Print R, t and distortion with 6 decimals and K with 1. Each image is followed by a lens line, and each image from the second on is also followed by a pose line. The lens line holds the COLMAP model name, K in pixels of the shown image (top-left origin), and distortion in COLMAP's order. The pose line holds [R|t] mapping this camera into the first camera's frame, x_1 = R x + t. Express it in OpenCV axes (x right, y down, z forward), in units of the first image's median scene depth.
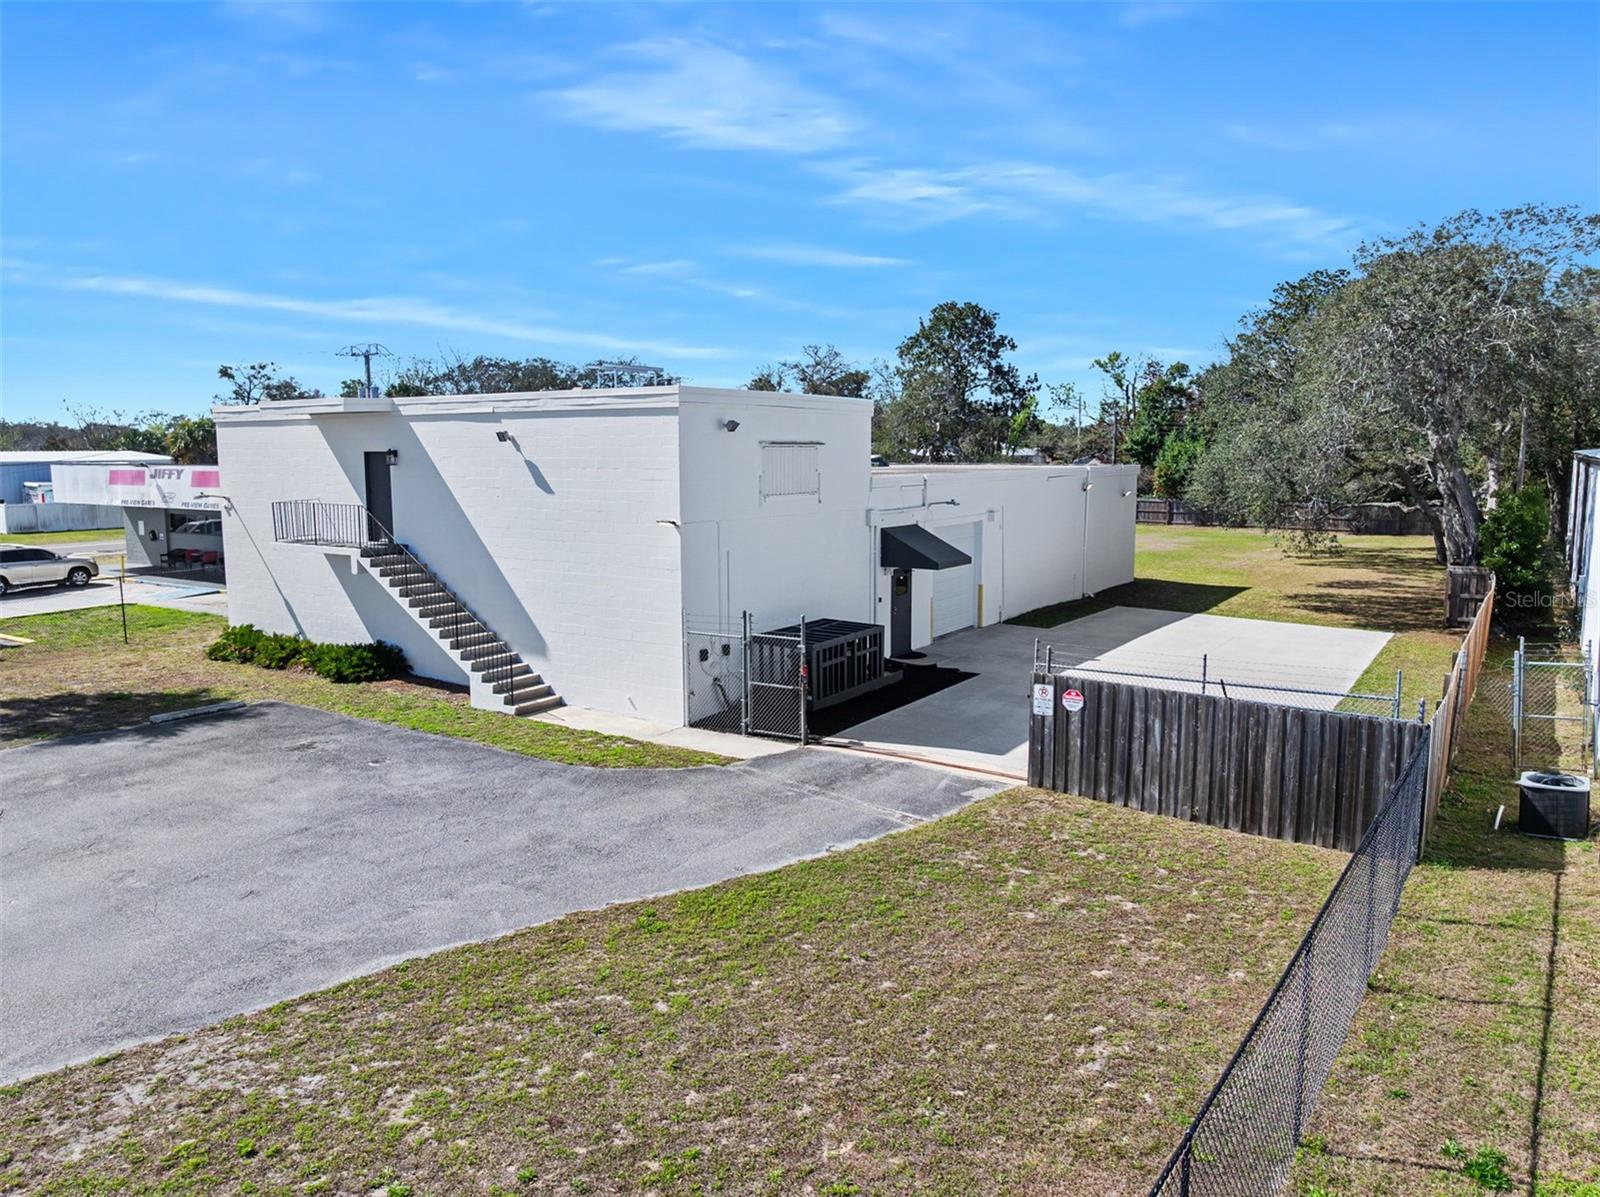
lens RADIAL K [[1128.5, 0, 800.0], [0, 1128.5, 598.5], [0, 0, 1]] dist [-0.028266, -0.005266]
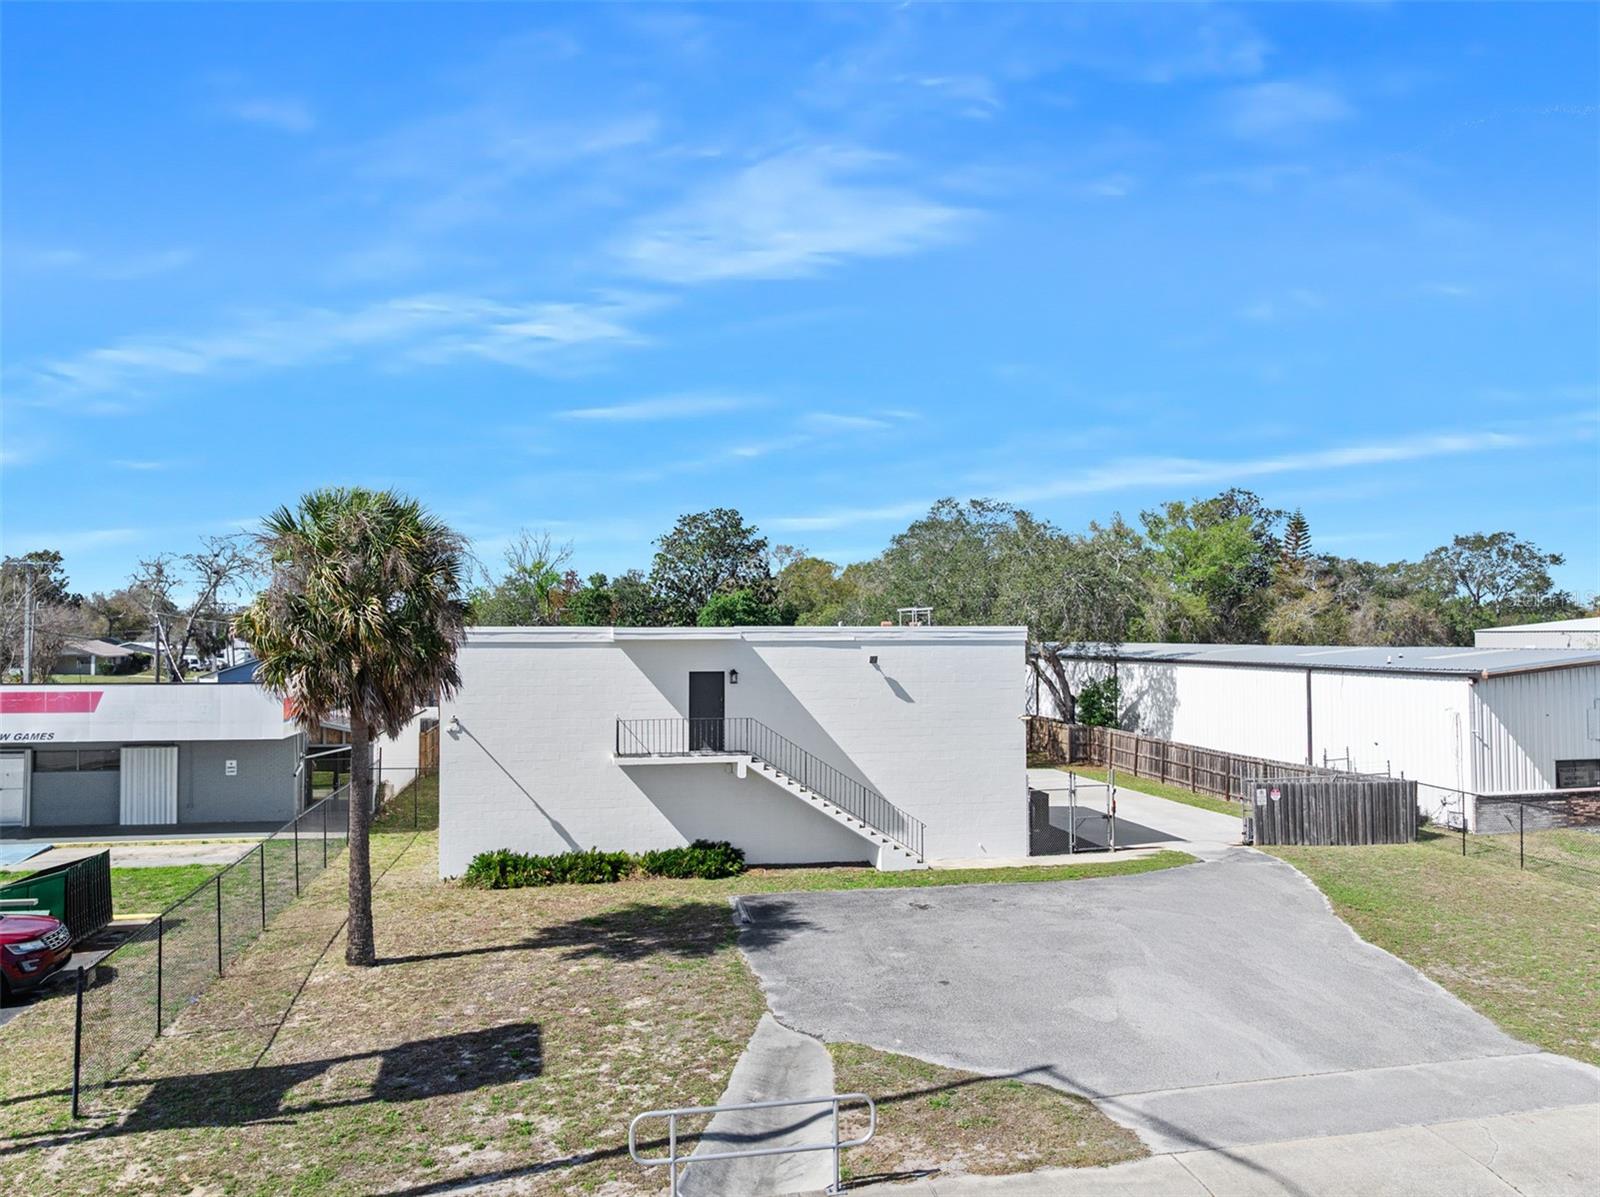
lens RADIAL K [[1135.0, 0, 802.2], [0, 1135.0, 595.0], [0, 0, 1]] dist [-0.035393, 0.008889]
pose [[0.705498, 0.026043, 0.708233, -1.670539], [0.093109, 0.987257, -0.129052, -0.072992], [-0.702569, 0.156989, 0.694083, 0.164391]]
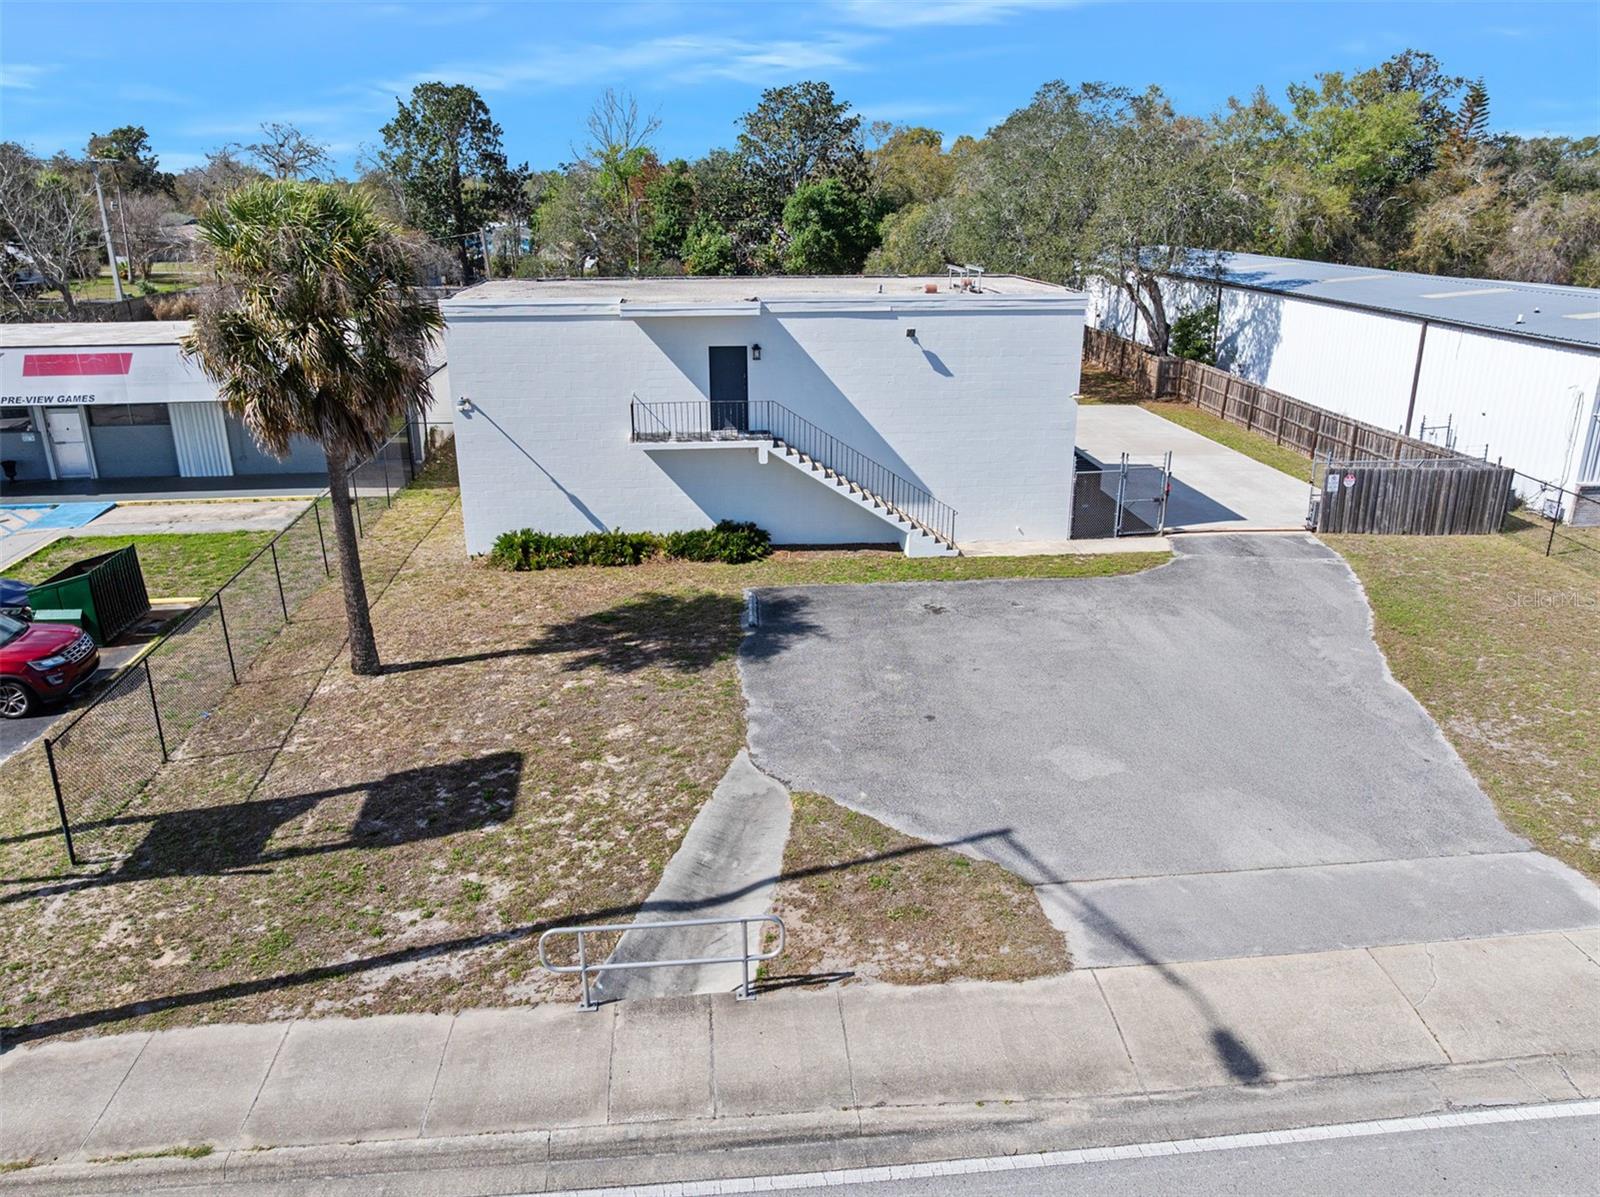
lens RADIAL K [[1128.5, 0, 800.0], [0, 1128.5, 598.5], [0, 0, 1]] dist [-0.028266, -0.005266]
pose [[0.774871, -0.211999, 0.595509, -1.493254], [0.081642, 0.967758, 0.238285, -0.218774], [-0.626824, -0.136022, 0.767196, 0.149606]]
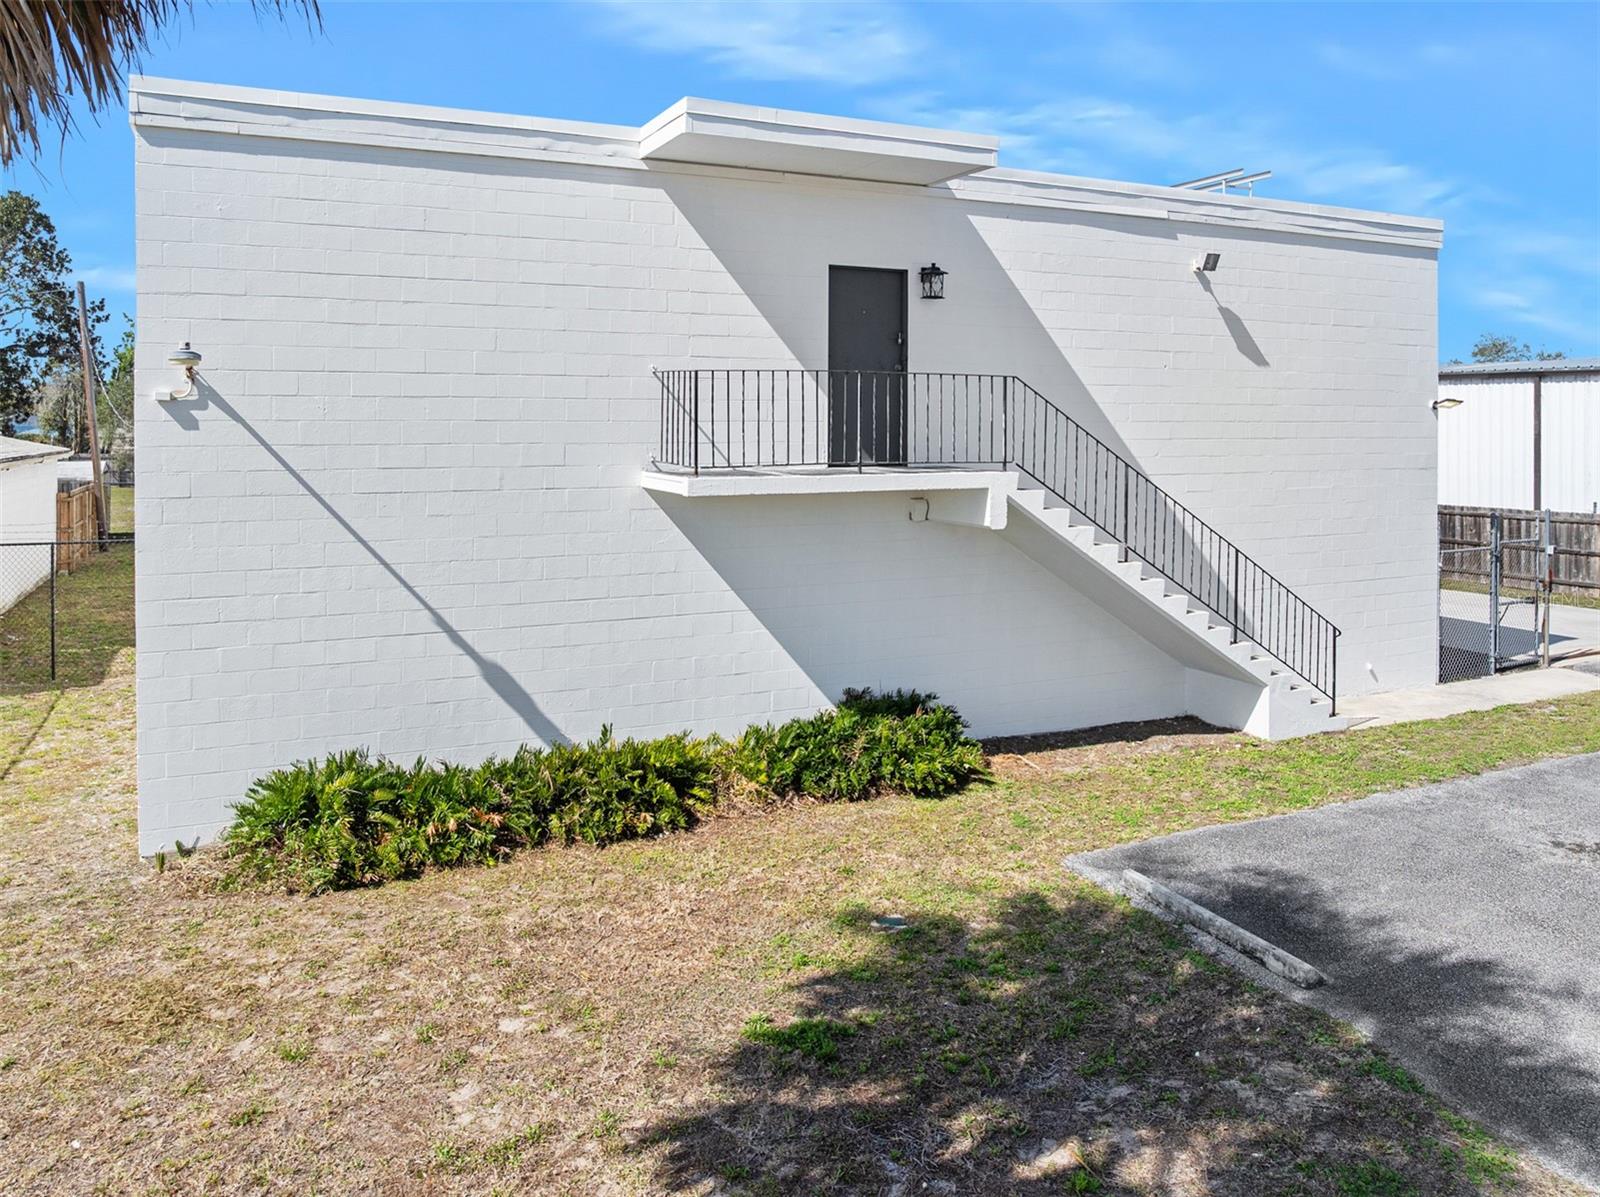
lens RADIAL K [[1185.6, 0, 791.2], [0, 1185.6, 437.7], [0, 0, 1]] dist [-0.026781, -0.001797]
pose [[0.519786, -0.005856, 0.854276, -1.184596], [0.109896, 0.992127, -0.060066, -0.054885], [-0.847198, 0.125102, 0.516337, 1.160296]]
